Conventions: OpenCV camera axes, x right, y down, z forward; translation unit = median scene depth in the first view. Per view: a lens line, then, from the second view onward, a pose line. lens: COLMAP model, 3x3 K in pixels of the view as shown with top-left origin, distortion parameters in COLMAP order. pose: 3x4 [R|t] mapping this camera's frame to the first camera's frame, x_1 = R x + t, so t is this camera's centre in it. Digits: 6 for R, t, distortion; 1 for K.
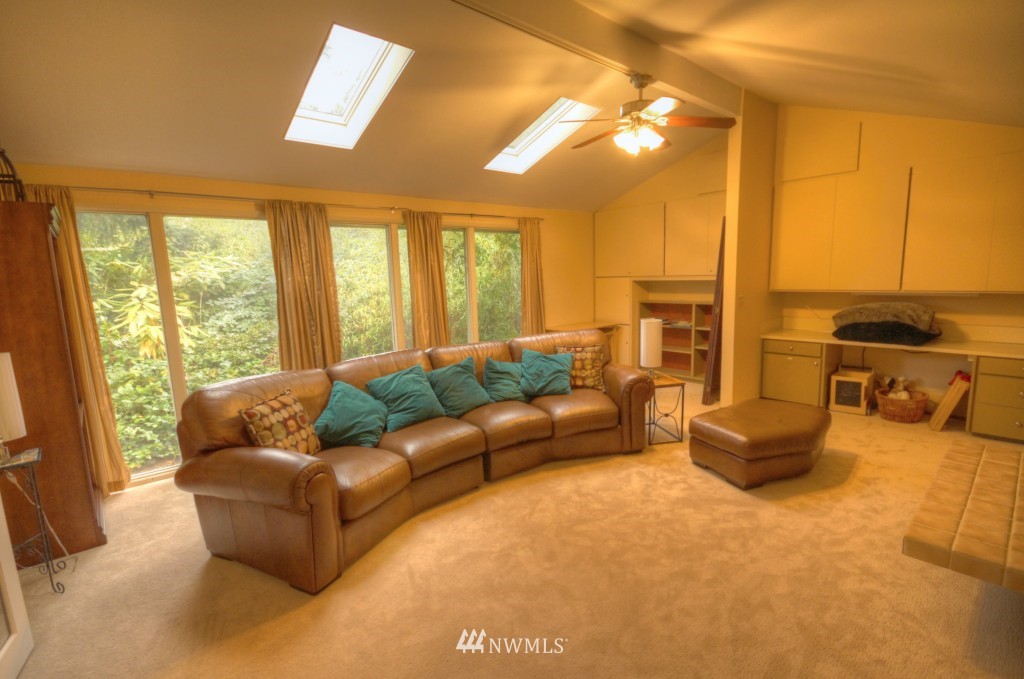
lens RADIAL K [[469.7, 0, 518.5], [0, 469.7, 344.9], [0, 0, 1]] dist [0.002049, -0.010224]
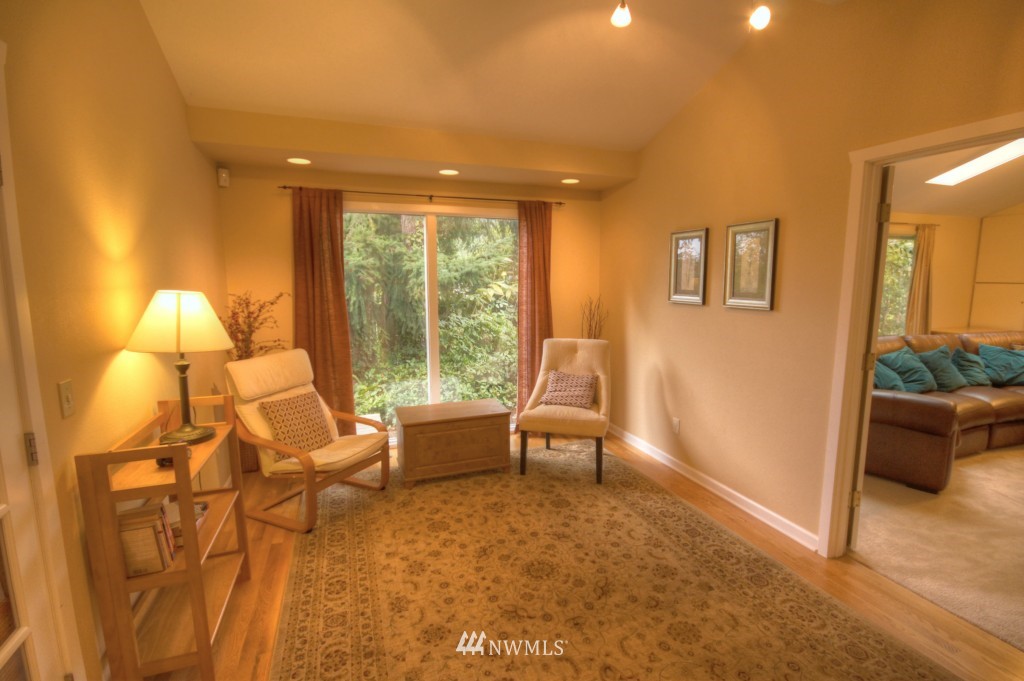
lens RADIAL K [[469.7, 0, 518.5], [0, 469.7, 345.9], [0, 0, 1]] dist [0.002049, -0.010224]
pose [[0.933014, 0.078116, -0.351259, -0.670201], [-0.077595, 0.996863, 0.015583, 0.087758], [0.351375, 0.012717, 0.936149, -0.465202]]
